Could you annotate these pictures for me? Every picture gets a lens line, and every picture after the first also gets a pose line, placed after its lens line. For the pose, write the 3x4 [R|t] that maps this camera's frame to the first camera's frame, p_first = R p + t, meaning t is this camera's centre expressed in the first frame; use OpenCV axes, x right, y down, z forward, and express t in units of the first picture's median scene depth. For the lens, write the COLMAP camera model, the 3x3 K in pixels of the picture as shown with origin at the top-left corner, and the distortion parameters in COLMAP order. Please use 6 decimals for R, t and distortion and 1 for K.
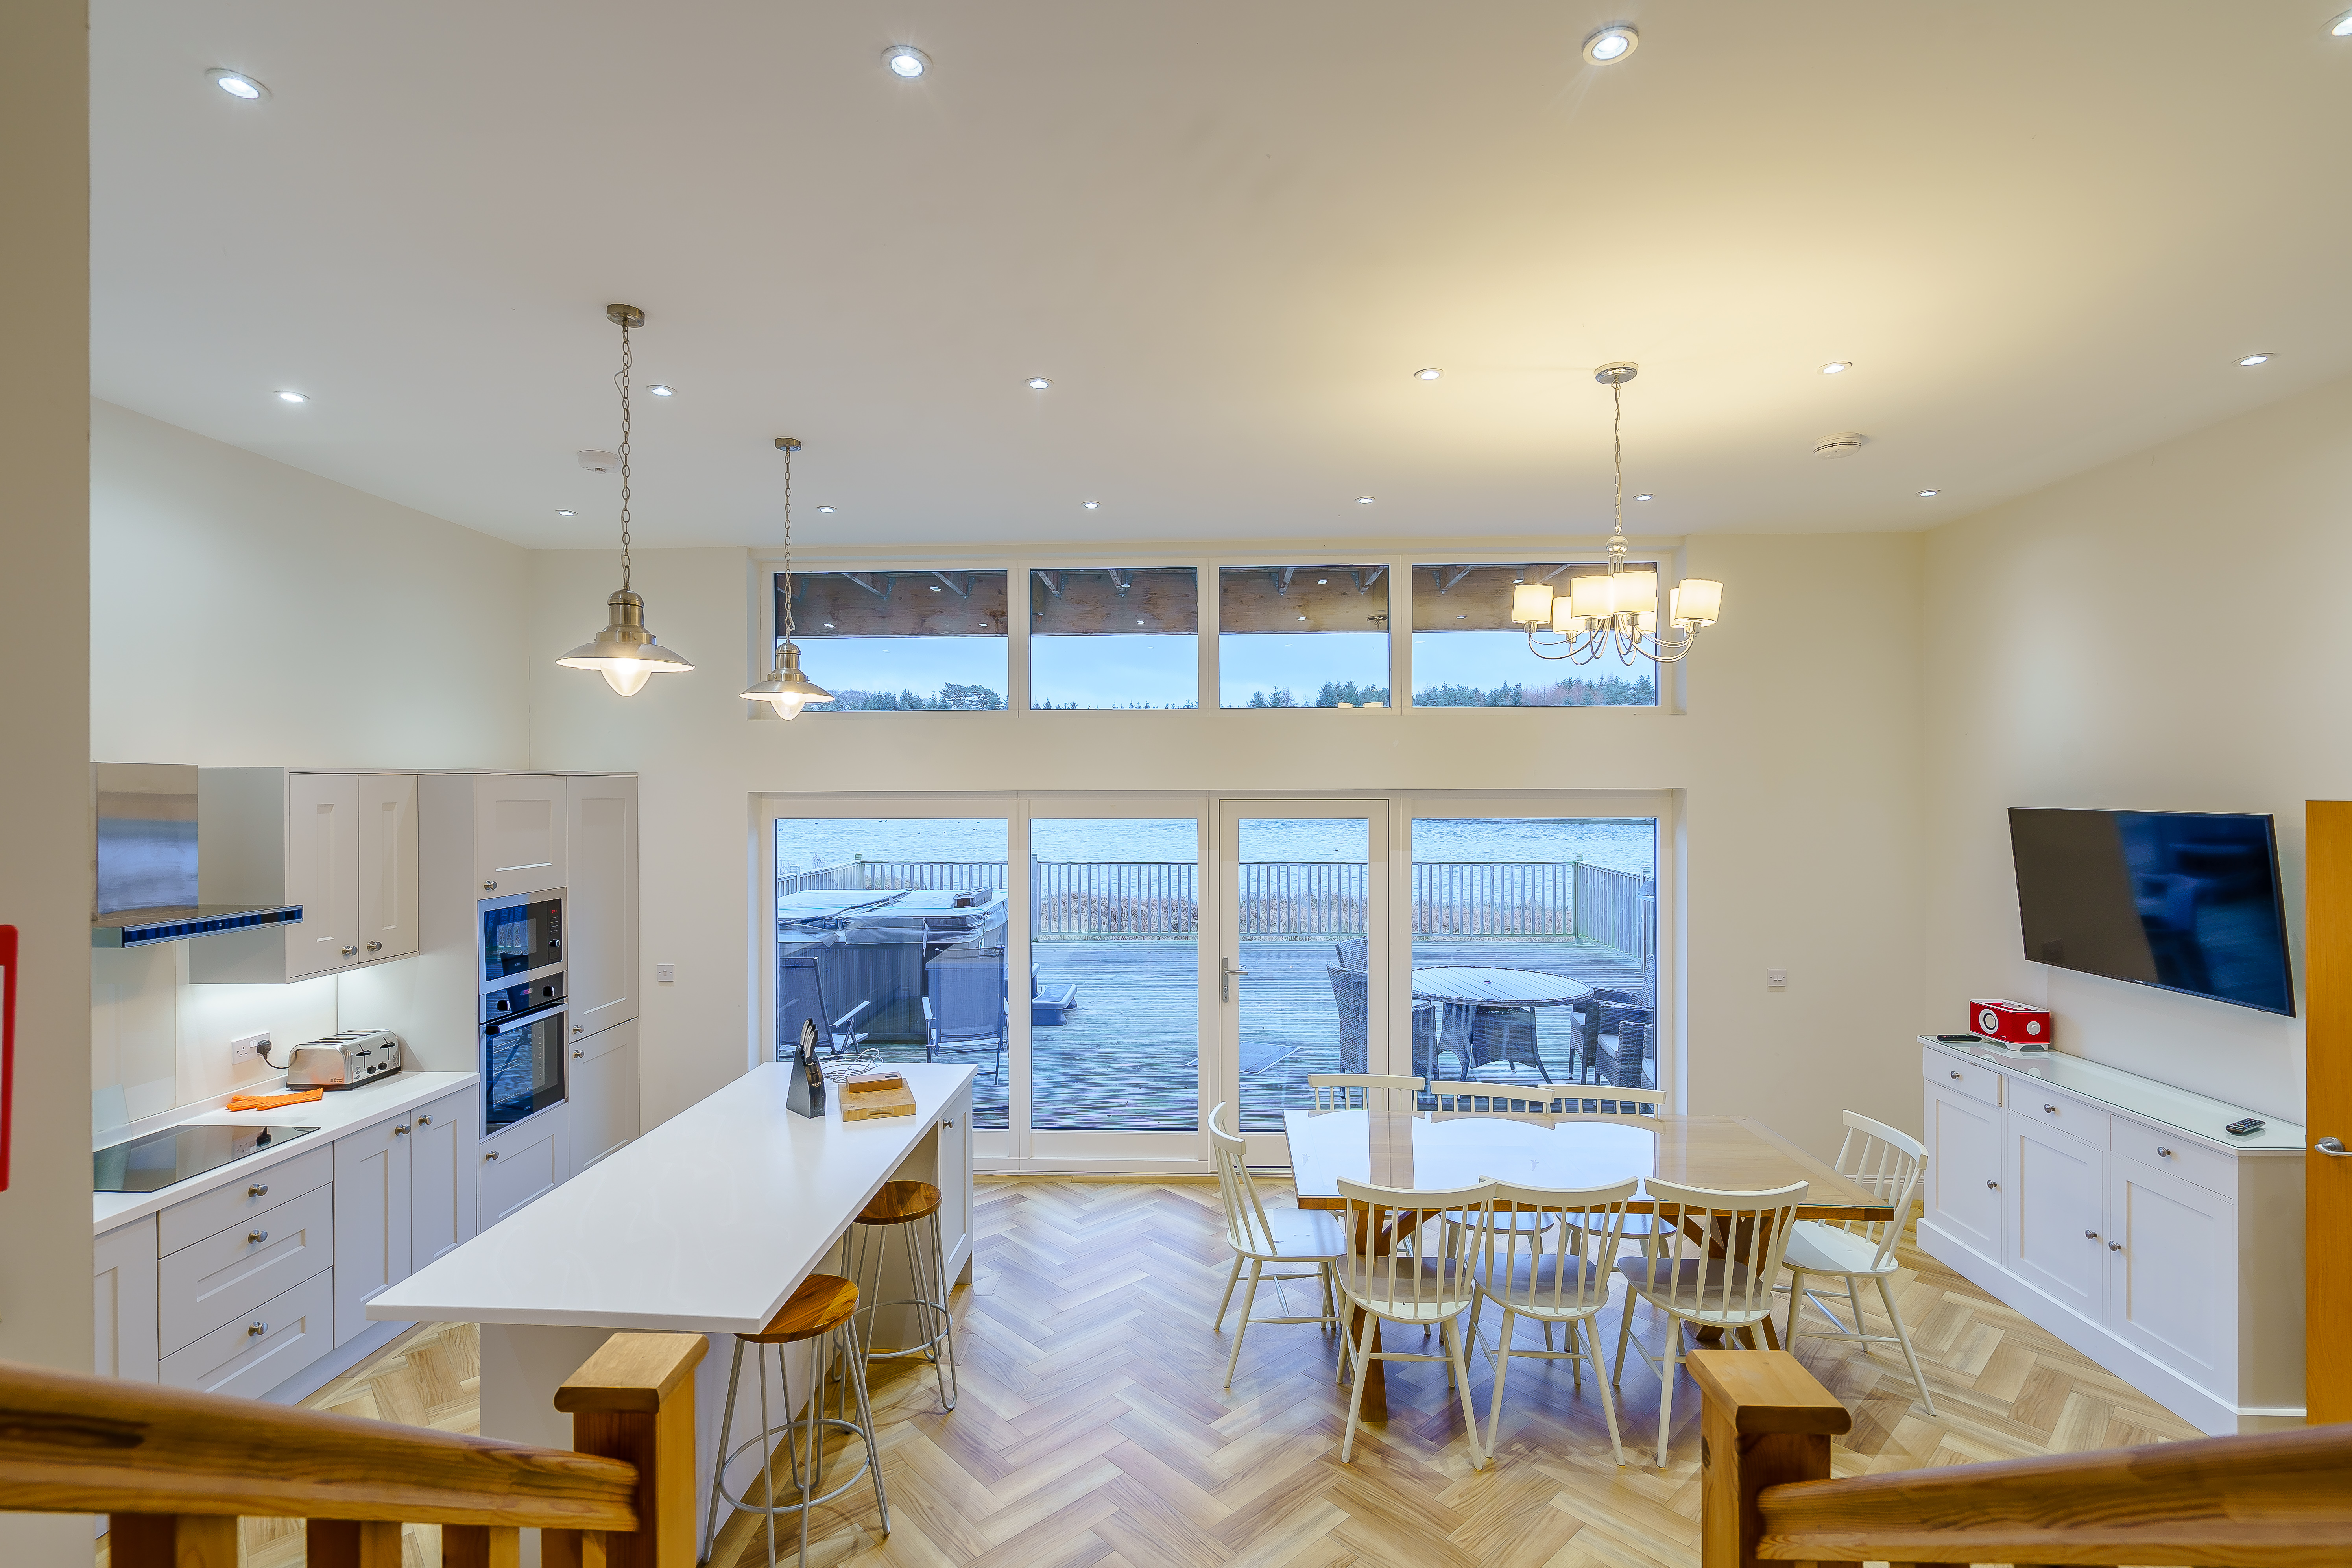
lens RADIAL K [[1075.8, 0, 1176.0], [0, 1075.8, 784.0], [0, 0, 1]] dist [0.003913, 0.000207]
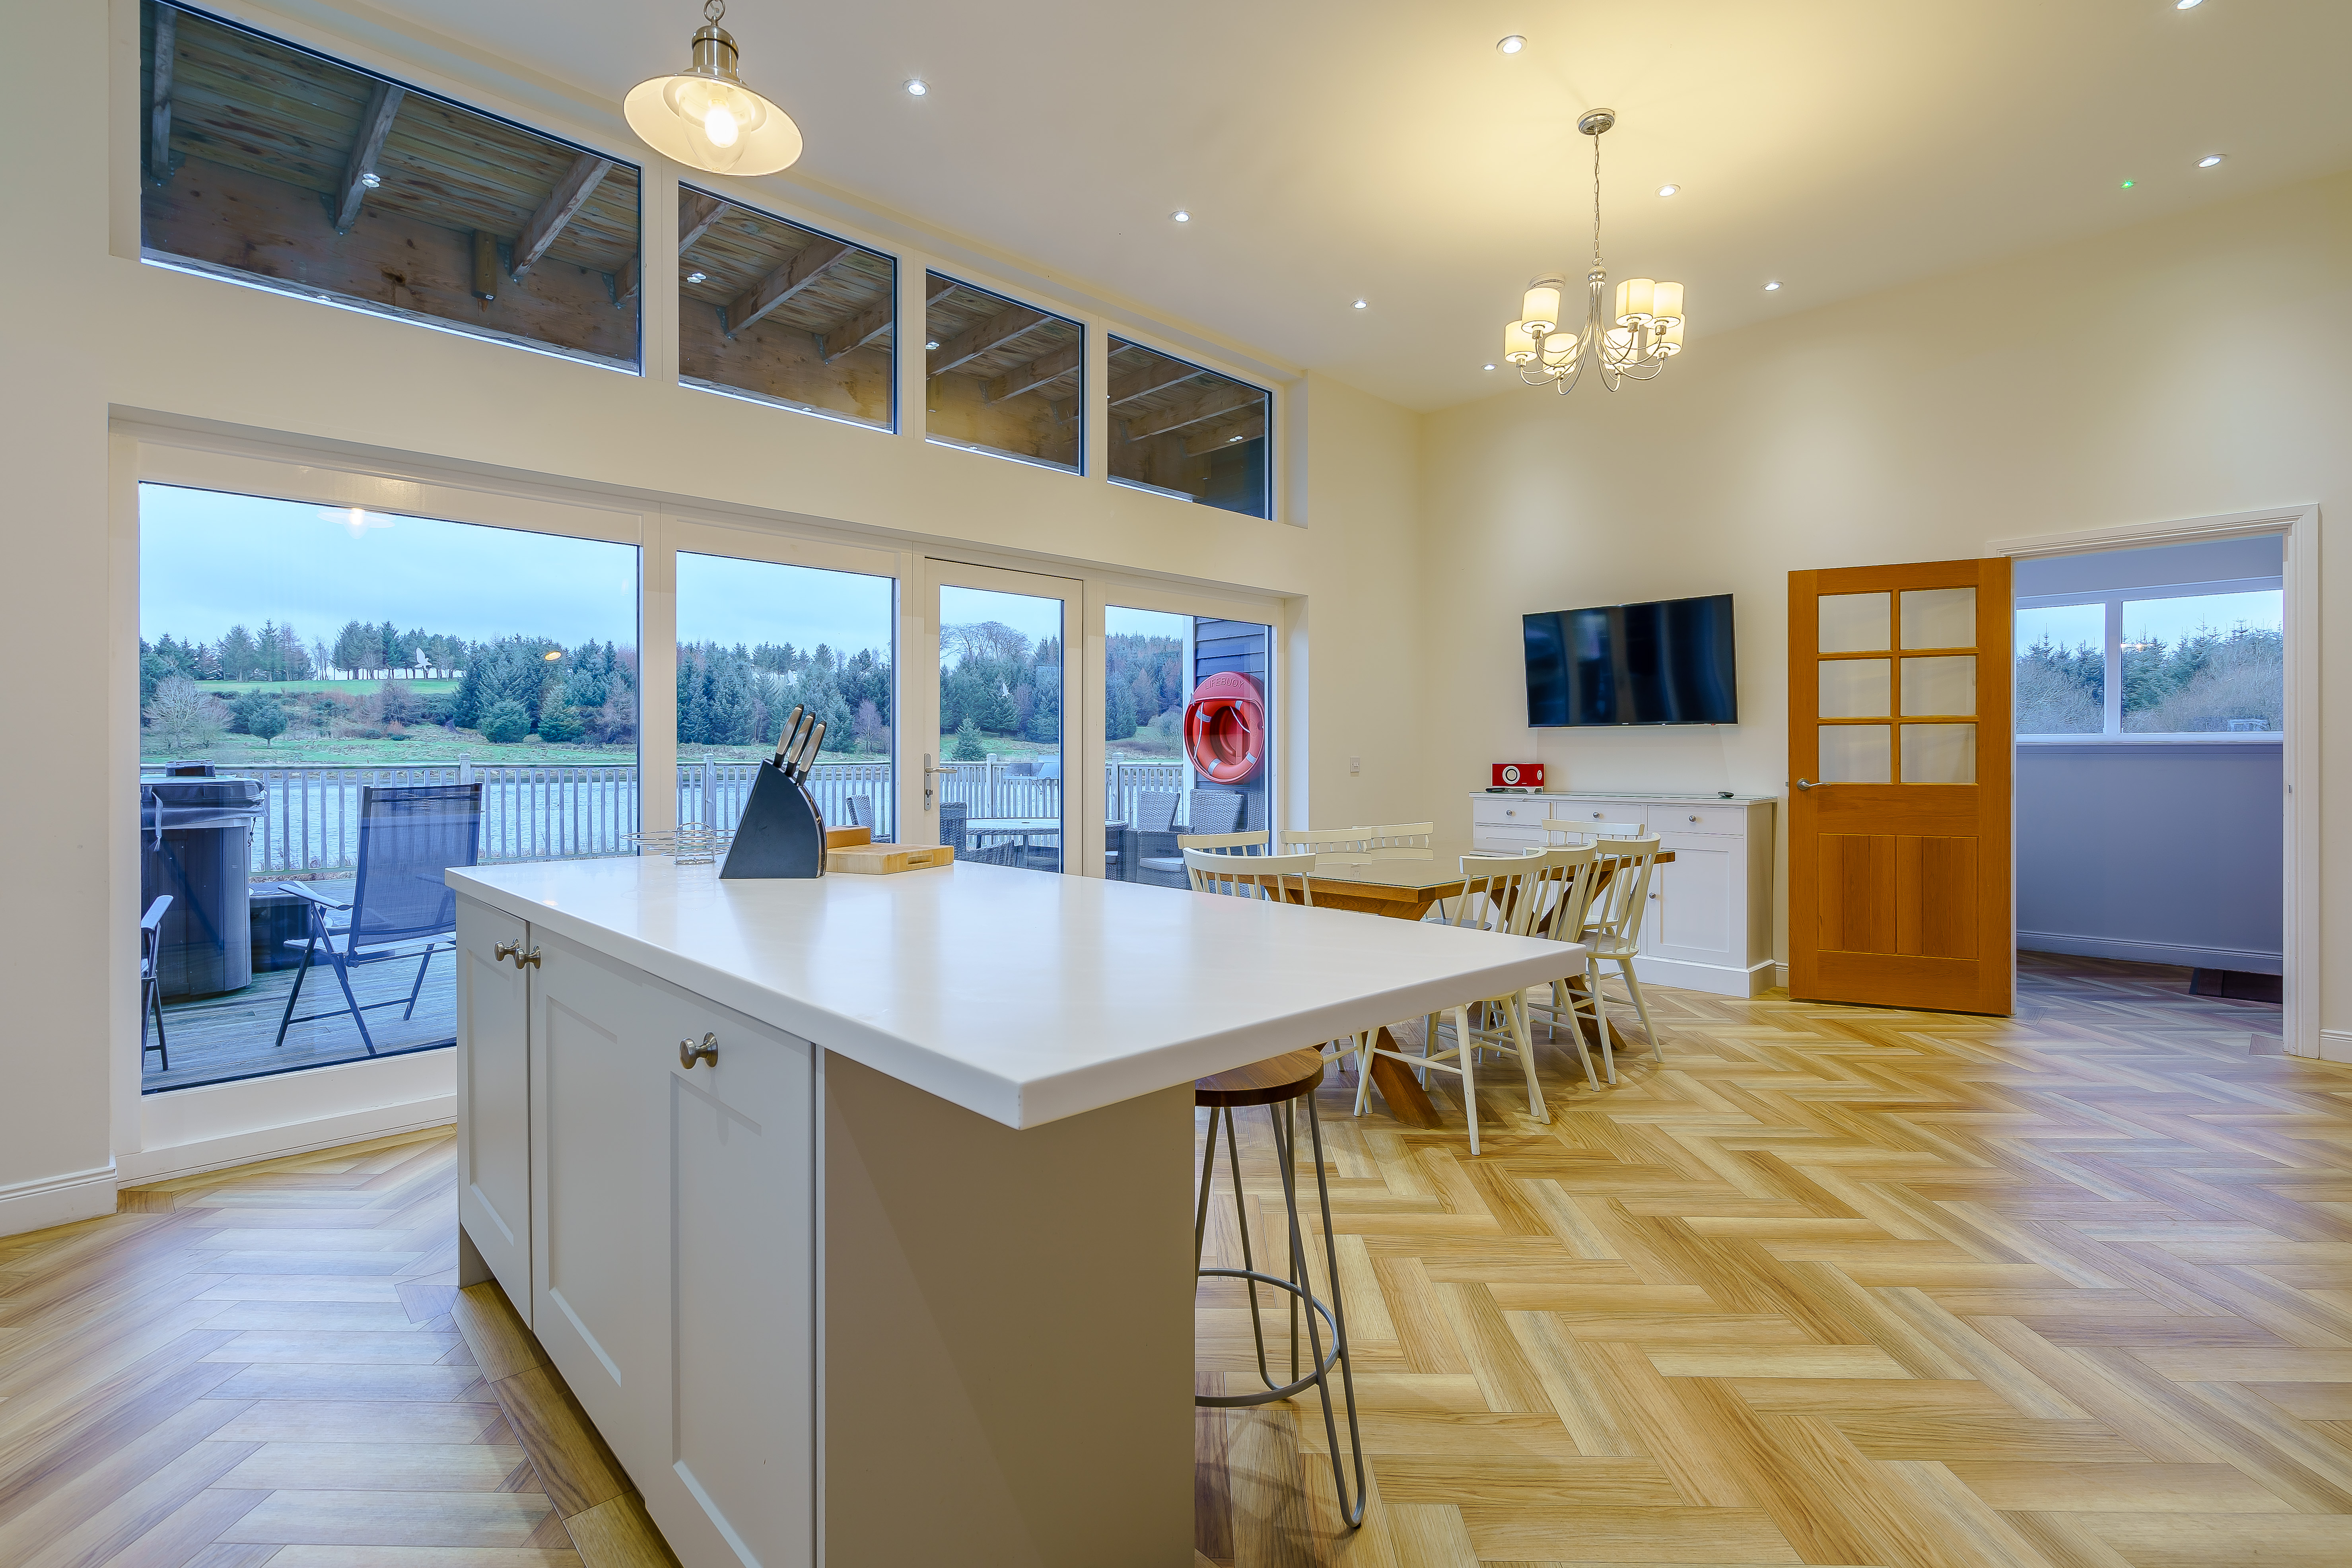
lens RADIAL K [[1072.6, 0, 1174.8], [0, 1072.6, 756.1], [0, 0, 1]] dist [0.009524, 0.000157]
pose [[0.694861, -0.001004, 0.719143, -0.496647], [0.000029, 0.999999, 0.001368, 0.197159], [-0.719144, -0.000930, 0.694861, 0.380006]]
